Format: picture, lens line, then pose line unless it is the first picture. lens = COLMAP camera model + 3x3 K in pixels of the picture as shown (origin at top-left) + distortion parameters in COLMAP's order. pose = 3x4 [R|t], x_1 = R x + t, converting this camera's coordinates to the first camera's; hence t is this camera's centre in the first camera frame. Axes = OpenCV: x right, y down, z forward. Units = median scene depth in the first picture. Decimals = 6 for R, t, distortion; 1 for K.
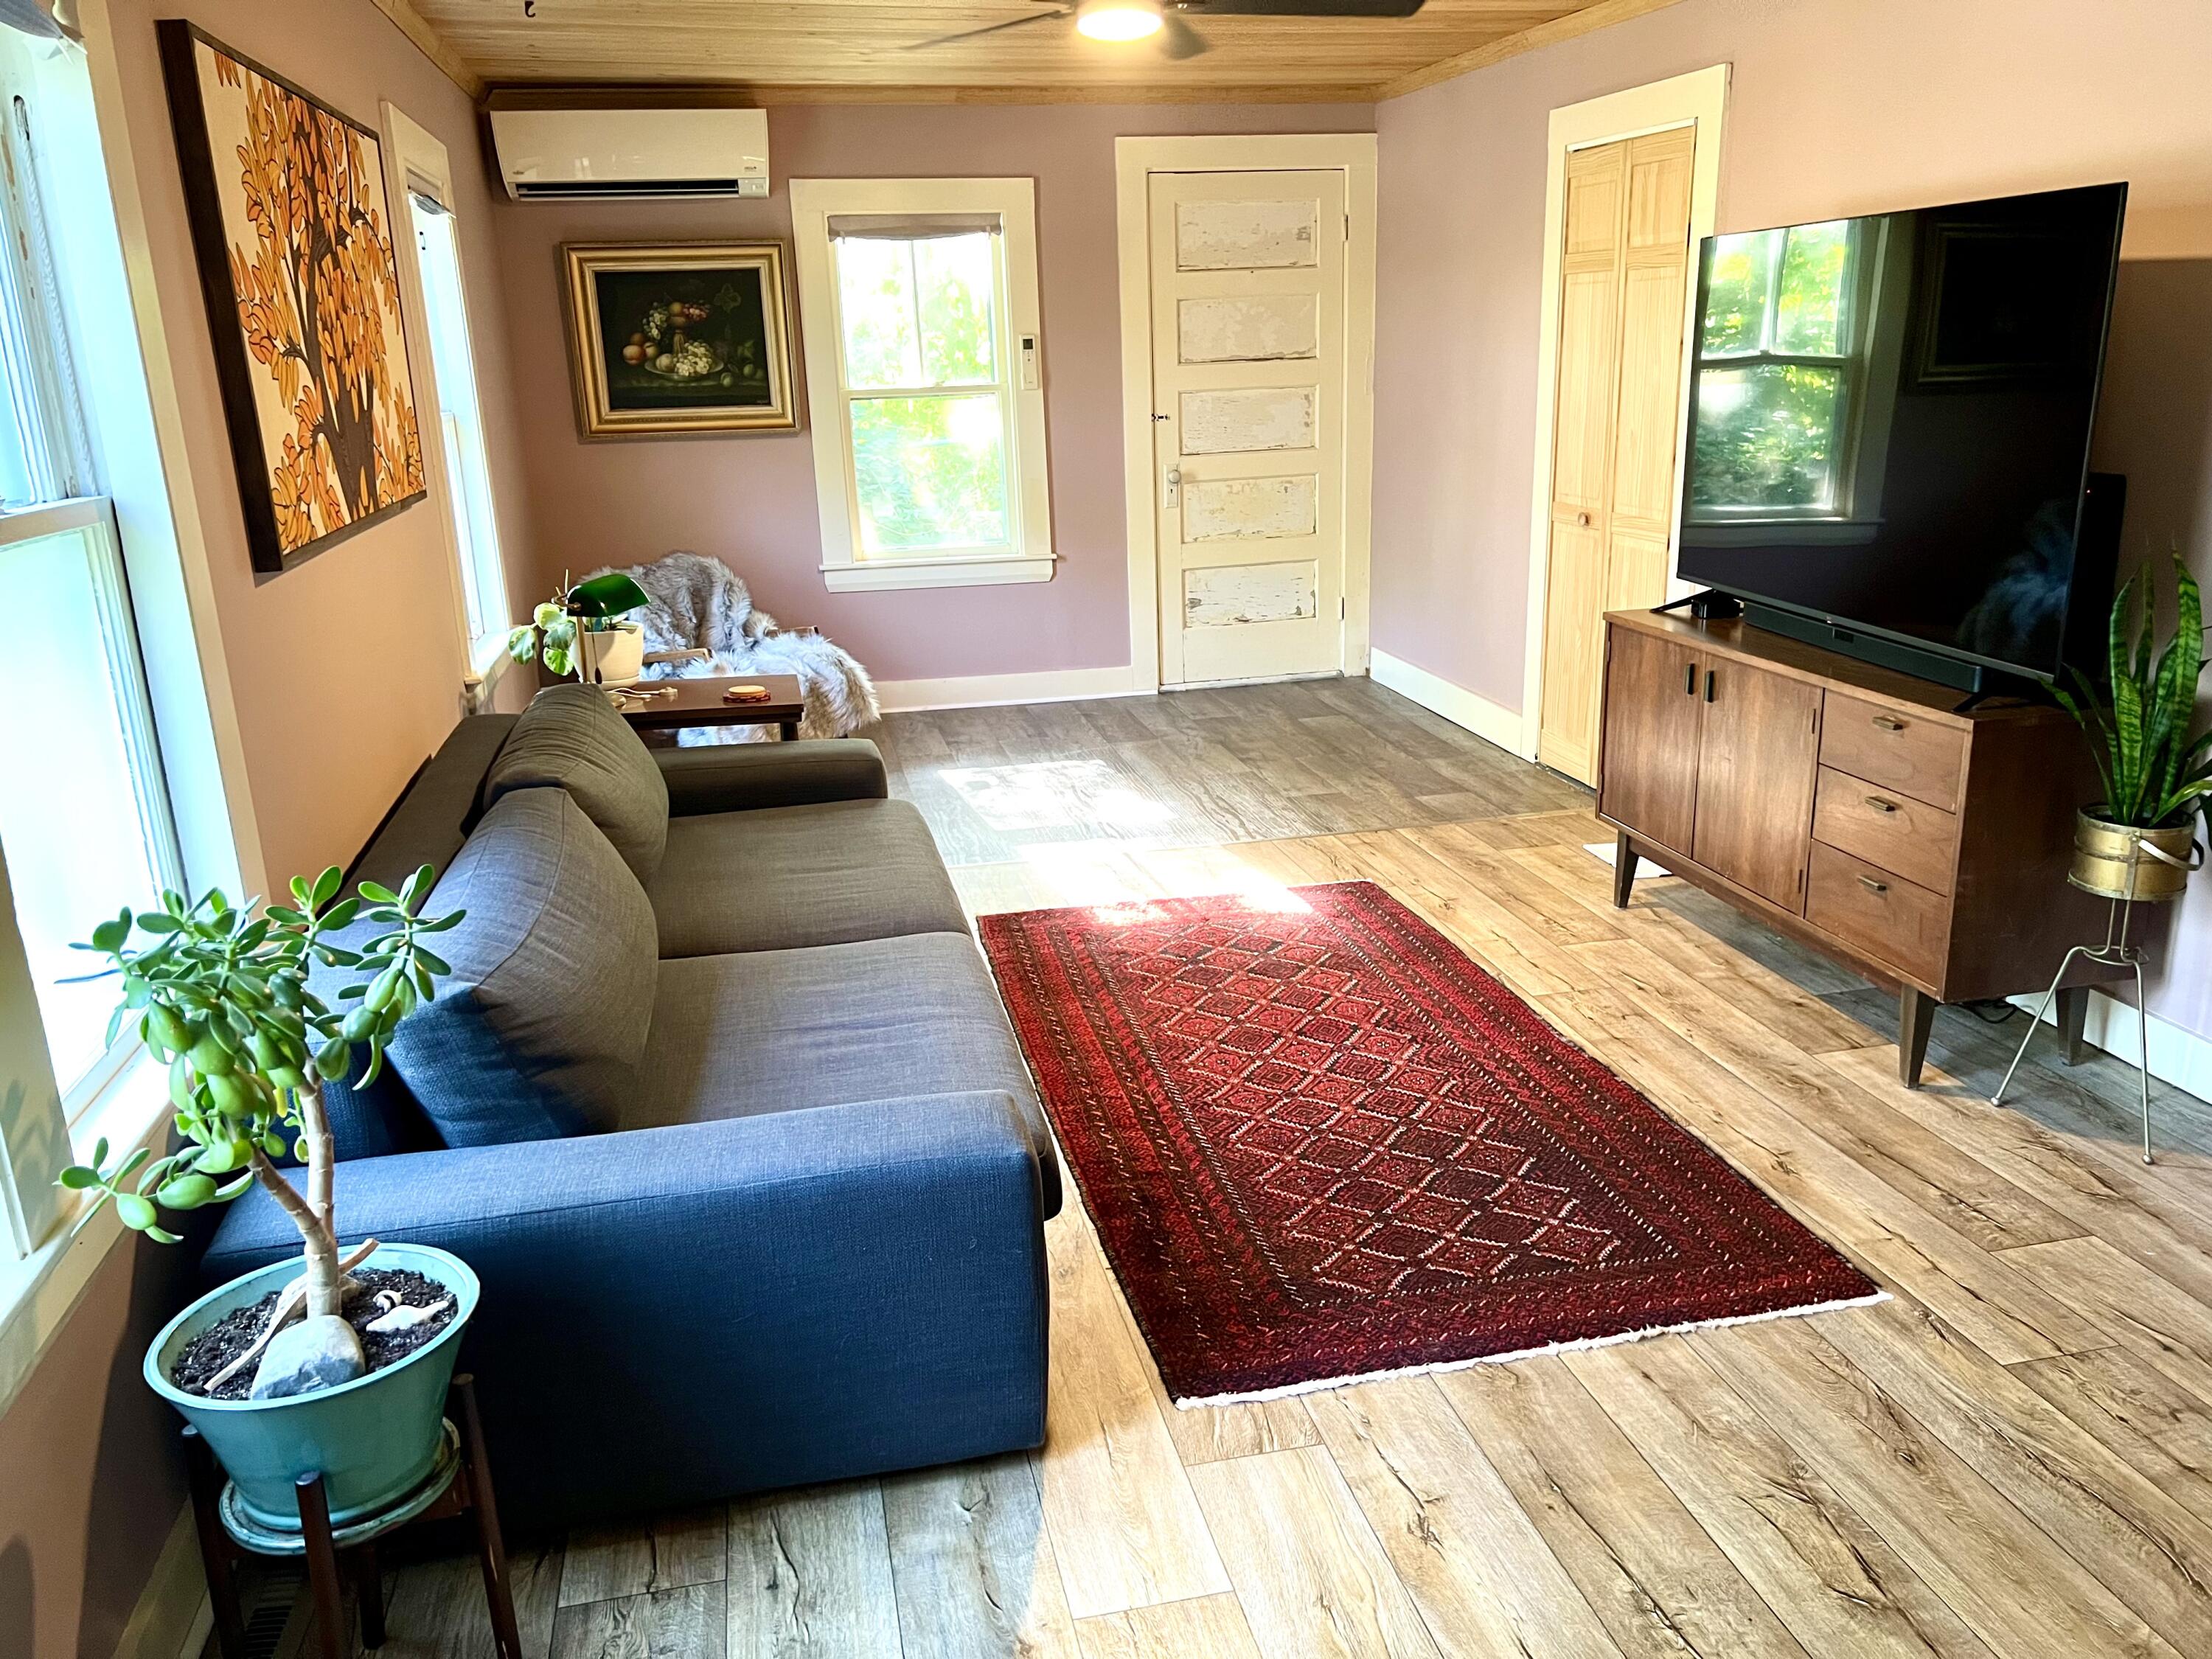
lens RADIAL K [[1663.0, 0, 1111.5], [0, 1663.0, 837.5], [0, 0, 1]] dist [0.065333, -0.078195]
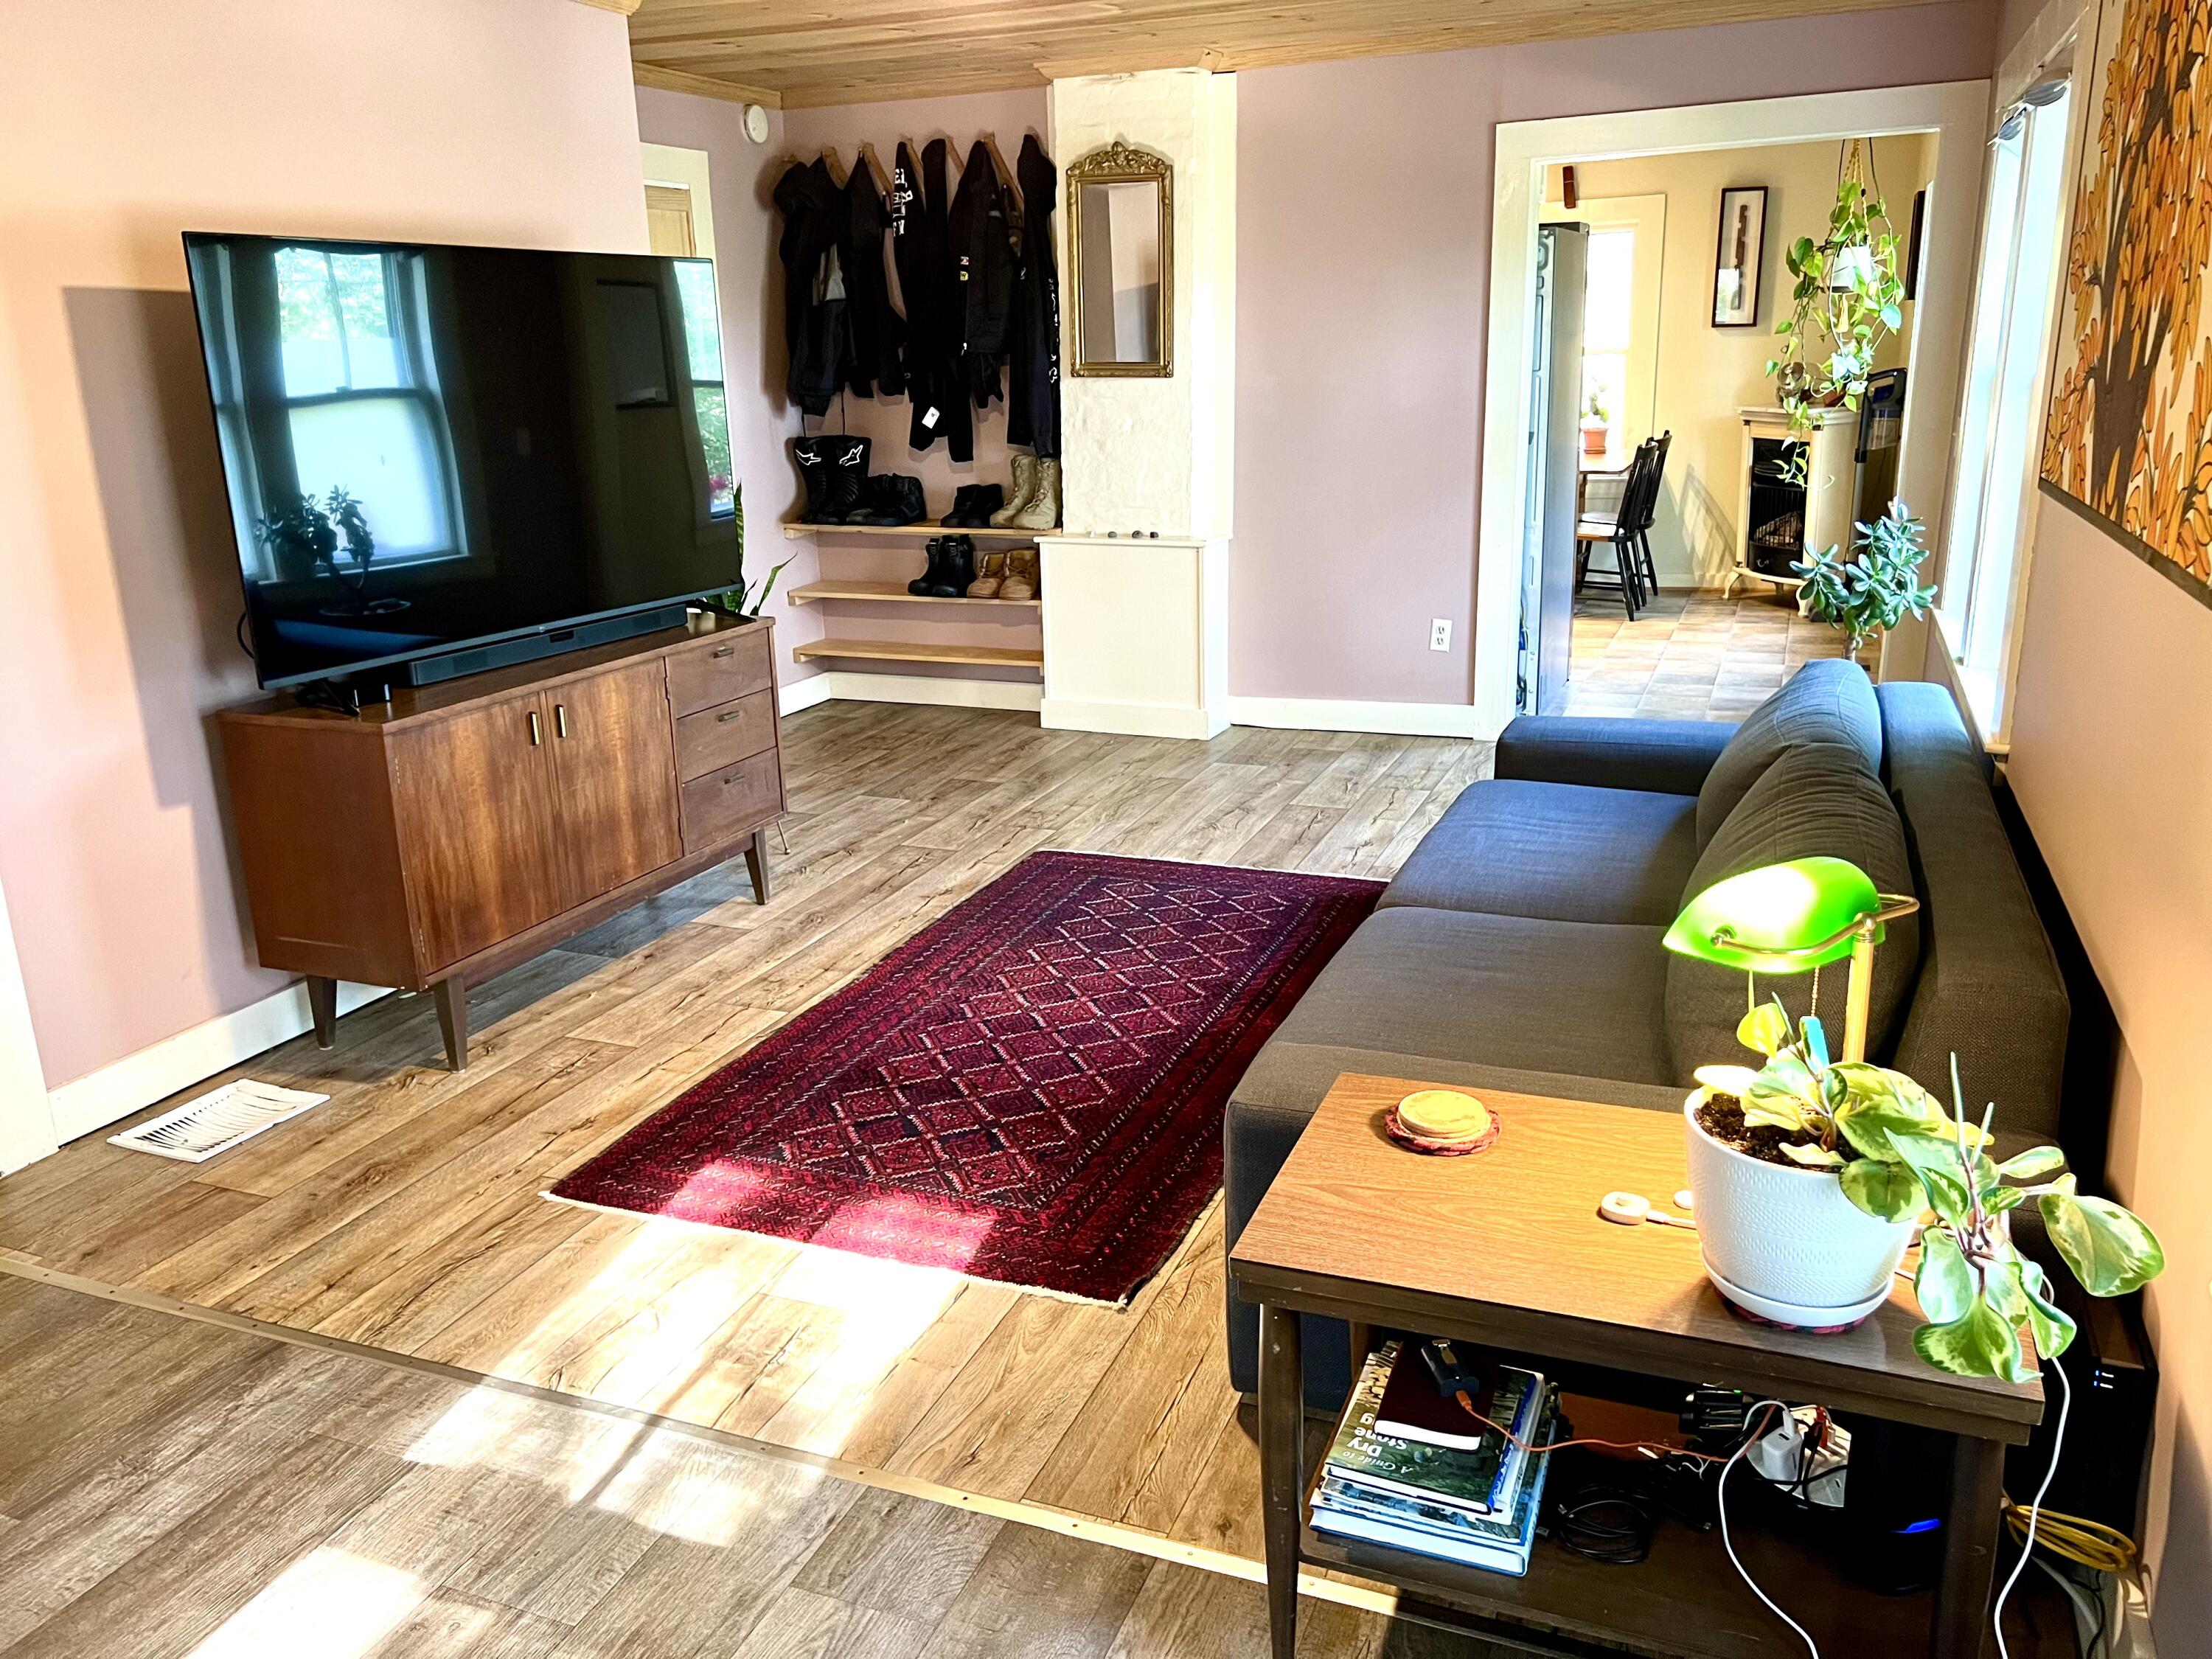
lens RADIAL K [[1663.0, 0, 1113.5], [0, 1663.0, 812.9], [0, 0, 1]] dist [0.065333, -0.078195]
pose [[-0.825403, -0.103150, 0.555041, -0.345998], [0.207714, 0.858710, 0.468478, -0.336199], [-0.524943, 0.501973, -0.687356, 1.193239]]
